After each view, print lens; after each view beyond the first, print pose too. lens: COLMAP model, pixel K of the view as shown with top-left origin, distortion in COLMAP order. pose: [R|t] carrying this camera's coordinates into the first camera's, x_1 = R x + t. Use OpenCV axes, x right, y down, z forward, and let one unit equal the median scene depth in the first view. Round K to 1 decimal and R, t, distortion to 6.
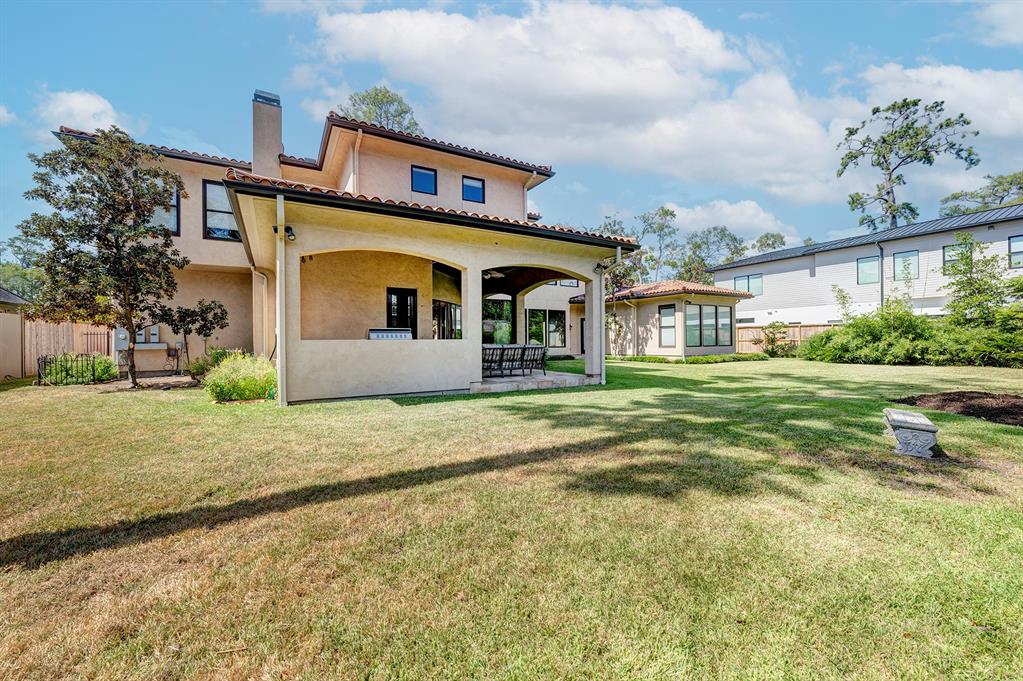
lens RADIAL K [[409.2, 0, 510.8], [0, 409.2, 341.6], [0, 0, 1]] dist [-0.000618, -0.000057]
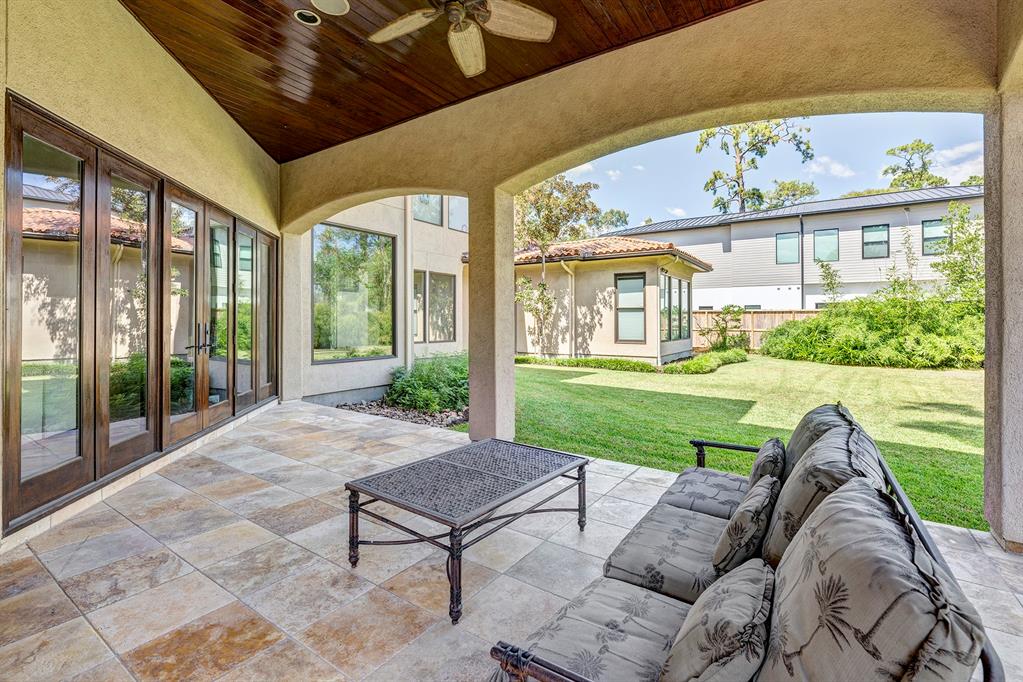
lens RADIAL K [[459.0, 0, 512.1], [0, 459.0, 316.9], [0, 0, 1]] dist [0.000063, -0.000048]
pose [[0.904737, 0.015405, 0.425692, -0.064055], [-0.011560, 0.999866, -0.011615, -0.013255], [-0.425814, 0.005588, 0.904793, 0.426078]]
